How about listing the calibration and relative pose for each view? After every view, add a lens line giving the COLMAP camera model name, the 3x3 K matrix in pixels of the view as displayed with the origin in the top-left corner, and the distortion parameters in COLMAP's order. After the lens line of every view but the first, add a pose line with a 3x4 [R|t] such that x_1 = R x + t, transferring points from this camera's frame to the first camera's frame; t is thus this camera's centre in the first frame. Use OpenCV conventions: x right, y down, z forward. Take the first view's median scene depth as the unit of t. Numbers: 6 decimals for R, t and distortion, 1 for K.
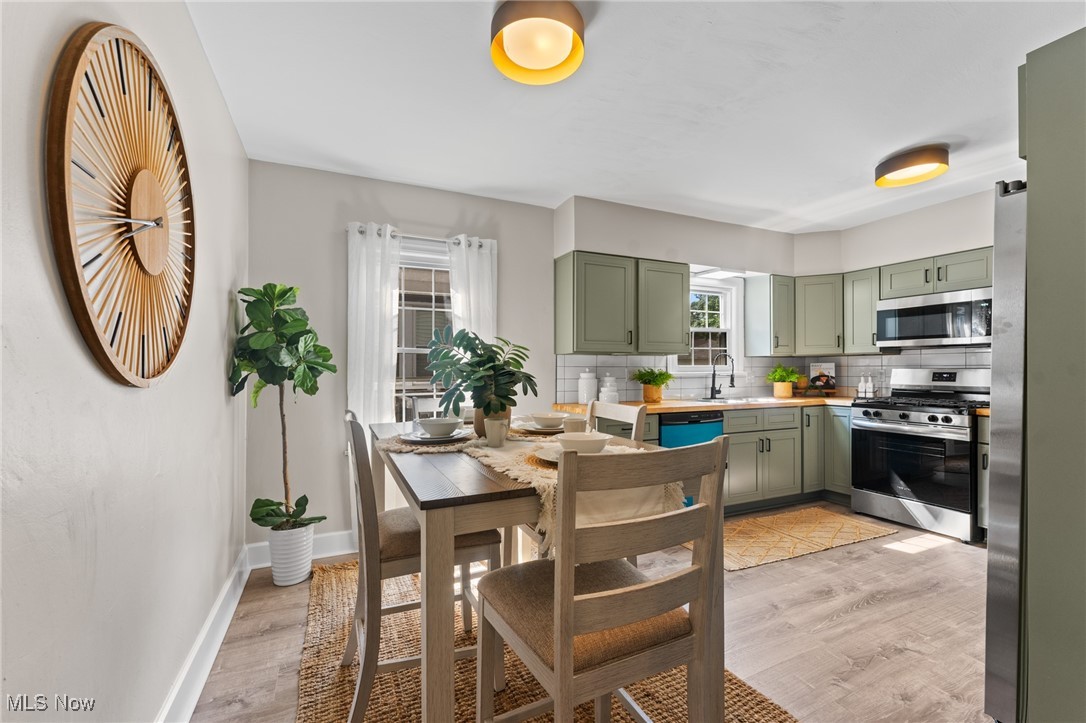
lens RADIAL K [[434.9, 0, 544.4], [0, 434.9, 371.5], [0, 0, 1]] dist [0.002343, 0.000023]
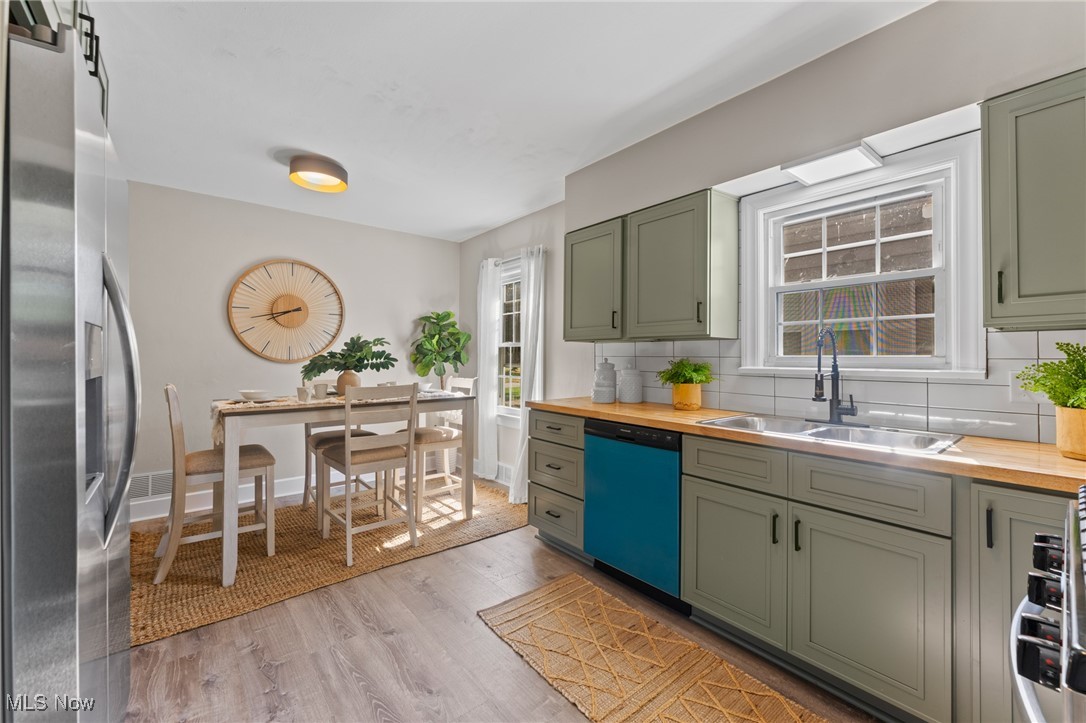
lens RADIAL K [[434.9, 0, 548.6], [0, 434.9, 351.9], [0, 0, 1]] dist [0.002343, 0.000023]
pose [[0.270182, -0.007993, -0.962776, 1.016482], [-0.012300, 0.999855, -0.011752, -0.010204], [0.962731, 0.015018, 0.270044, 0.741354]]
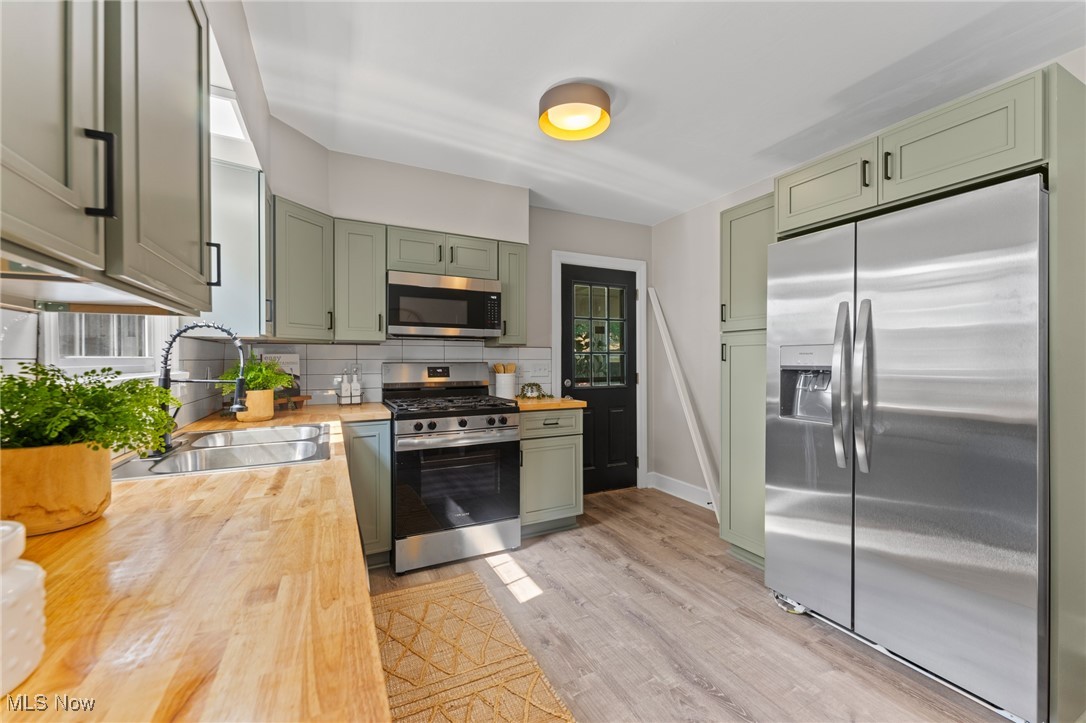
lens RADIAL K [[434.9, 0, 542.3], [0, 434.9, 359.1], [0, 0, 1]] dist [0.002343, 0.000023]
pose [[-0.026015, 0.002407, 0.999659, 0.033566], [0.008309, 0.999963, -0.002192, -0.011535], [-0.999627, 0.008249, -0.026034, 0.913700]]
